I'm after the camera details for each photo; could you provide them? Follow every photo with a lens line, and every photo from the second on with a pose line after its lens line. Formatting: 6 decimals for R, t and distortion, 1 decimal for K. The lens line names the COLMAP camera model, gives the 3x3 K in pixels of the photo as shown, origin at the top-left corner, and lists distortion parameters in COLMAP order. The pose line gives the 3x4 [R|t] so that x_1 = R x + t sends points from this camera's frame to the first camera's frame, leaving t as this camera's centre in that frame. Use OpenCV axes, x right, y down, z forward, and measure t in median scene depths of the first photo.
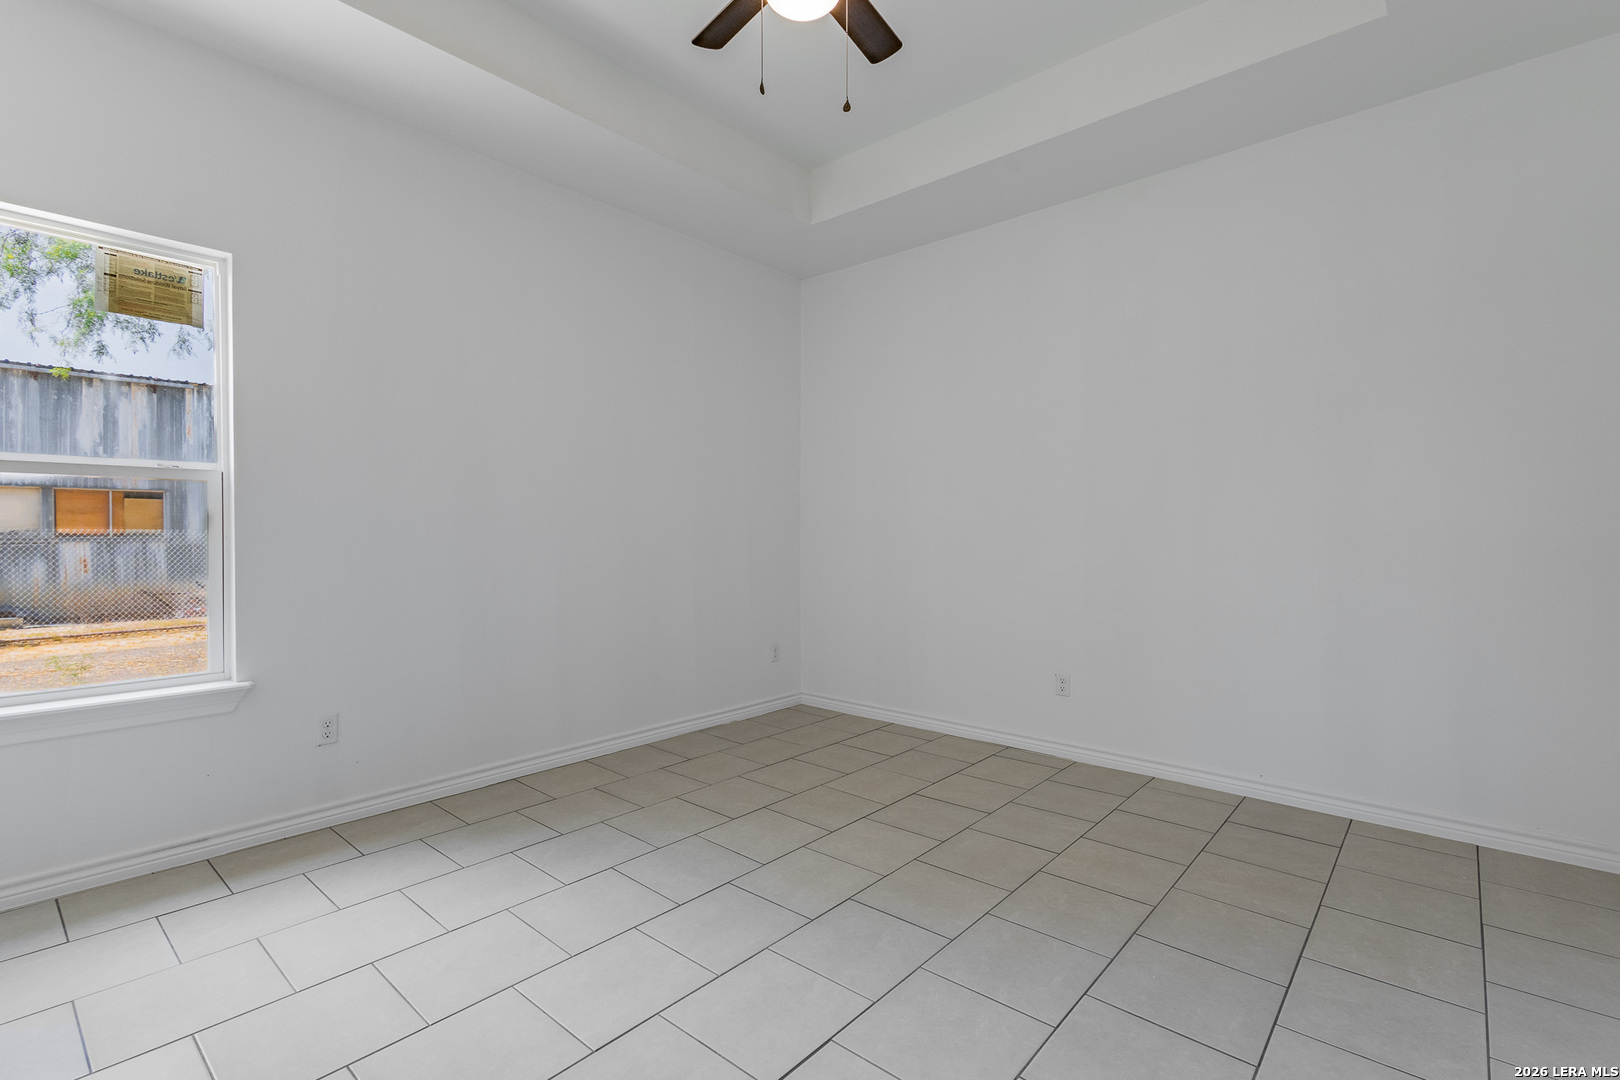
lens RADIAL K [[743.0, 0, 811.6], [0, 743.0, 543.4], [0, 0, 1]] dist [0.006364, 0.001104]
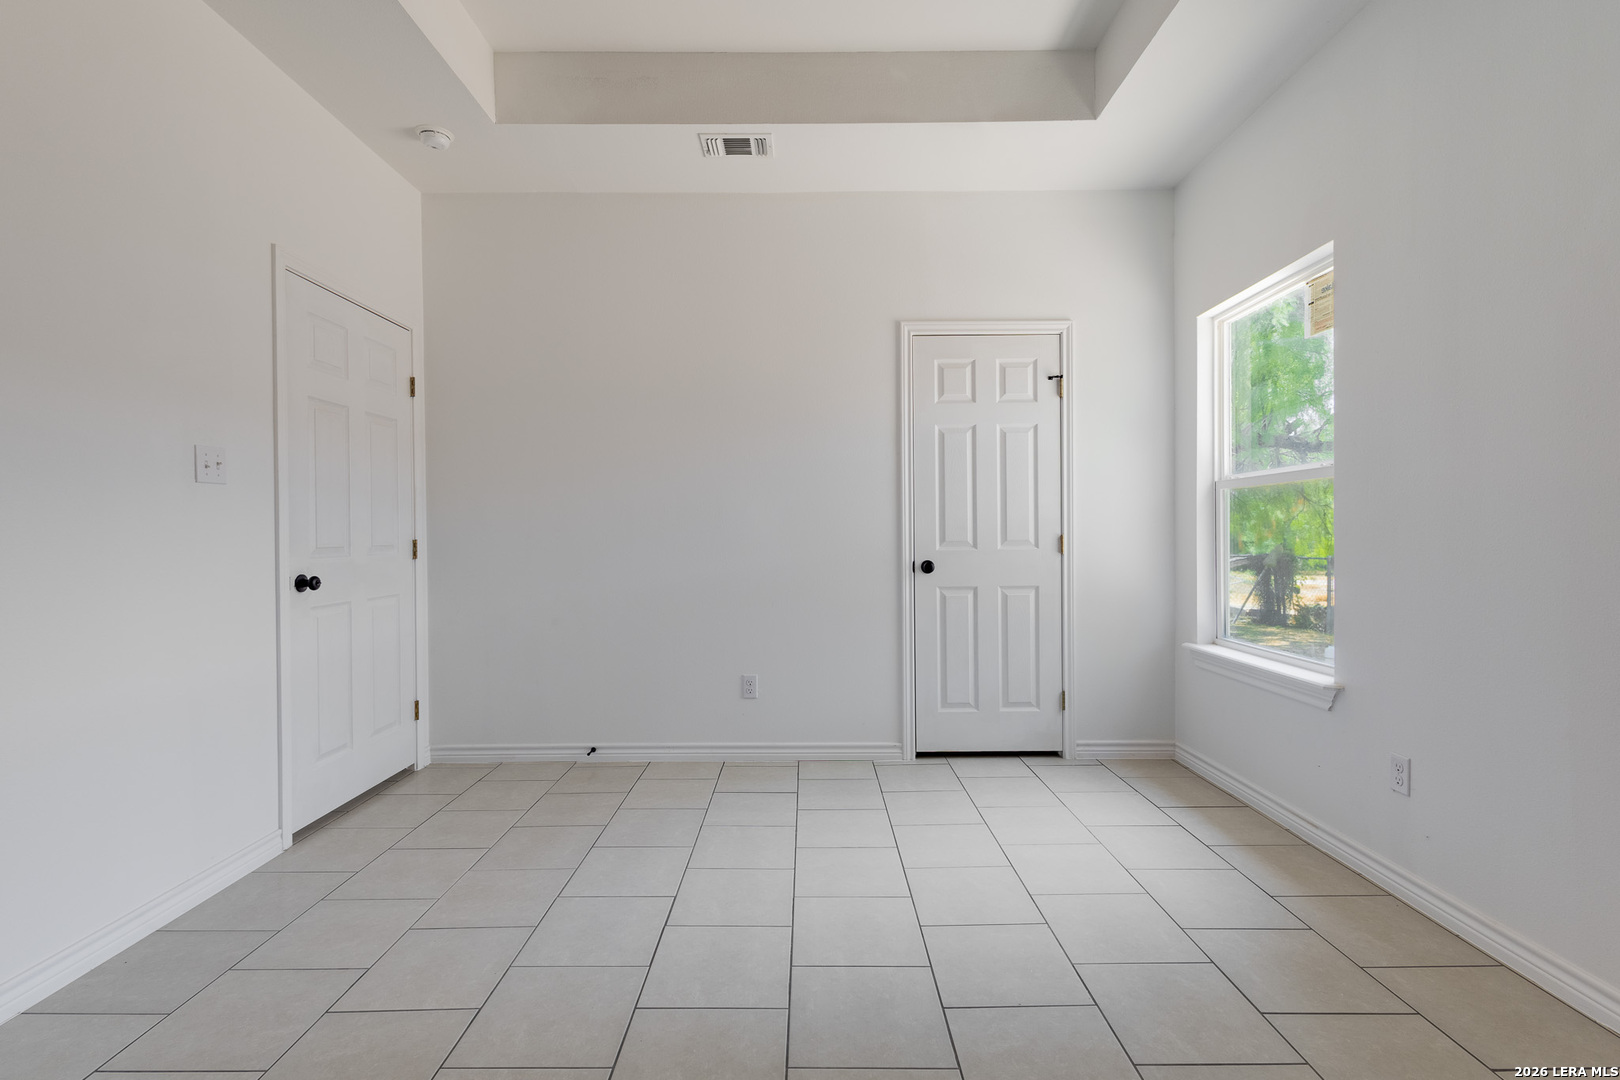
lens RADIAL K [[743.0, 0, 811.4], [0, 743.0, 540.8], [0, 0, 1]] dist [0.006364, 0.001104]
pose [[-0.760780, 0.006659, -0.648976, 0.371641], [-0.005617, 0.999842, 0.016844, -0.008585], [0.648986, 0.016460, -0.760623, 1.303028]]
